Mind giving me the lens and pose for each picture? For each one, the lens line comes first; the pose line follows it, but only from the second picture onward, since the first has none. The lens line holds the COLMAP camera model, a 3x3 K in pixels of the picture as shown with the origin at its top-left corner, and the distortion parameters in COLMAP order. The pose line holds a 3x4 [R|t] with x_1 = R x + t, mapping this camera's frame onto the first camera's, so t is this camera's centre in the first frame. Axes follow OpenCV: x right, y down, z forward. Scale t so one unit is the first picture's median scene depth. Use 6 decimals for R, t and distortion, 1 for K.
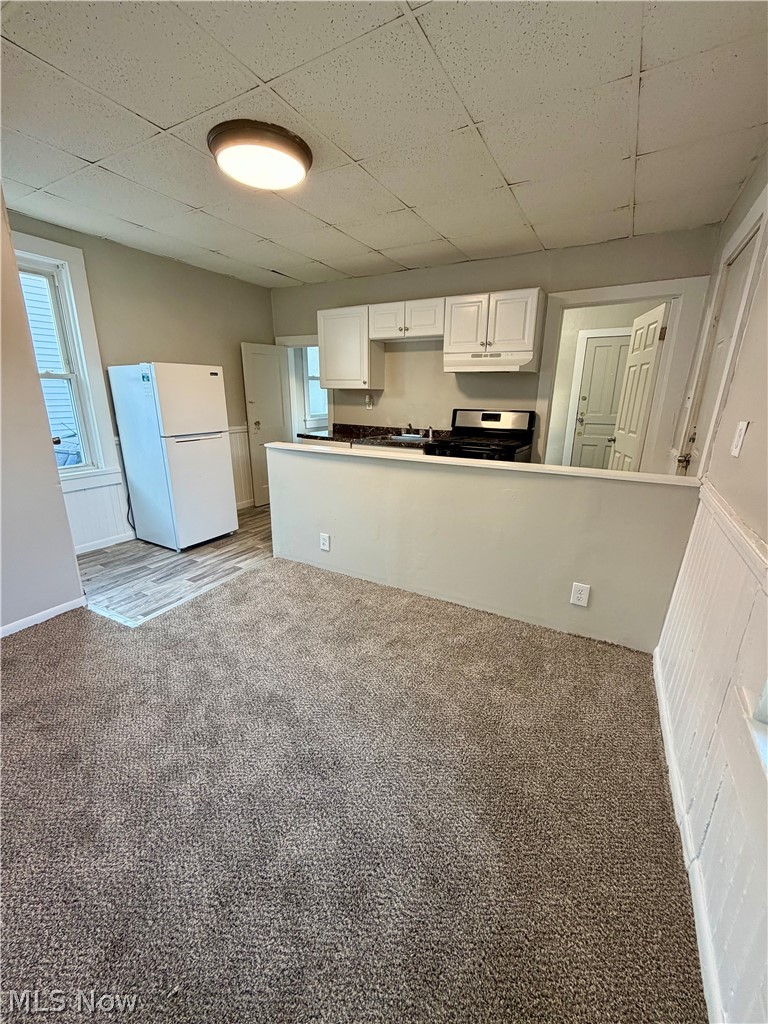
lens RADIAL K [[407.0, 0, 387.5], [0, 407.0, 511.2], [0, 0, 1]] dist [0.001085, -0.000337]
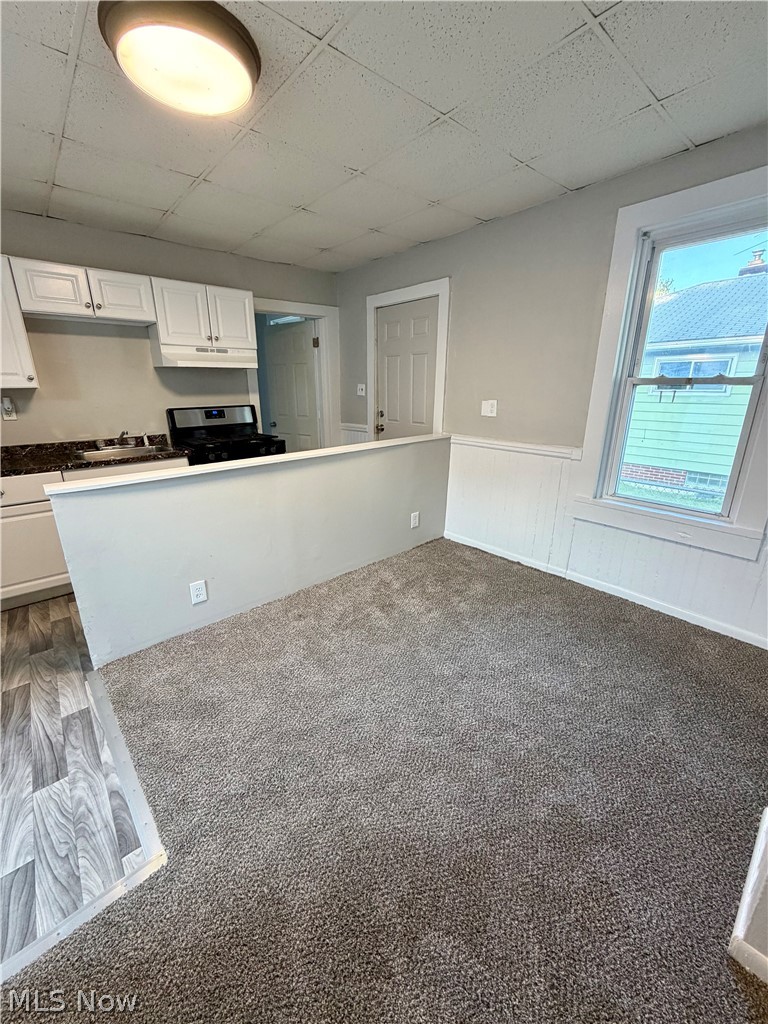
lens RADIAL K [[407.0, 0, 379.6], [0, 407.0, 512.3], [0, 0, 1]] dist [0.001085, -0.000337]
pose [[0.336790, -0.295707, 0.893941, -0.632493], [0.278831, 0.938144, 0.205280, -0.116805], [-0.899347, 0.180122, 0.398410, 0.347991]]
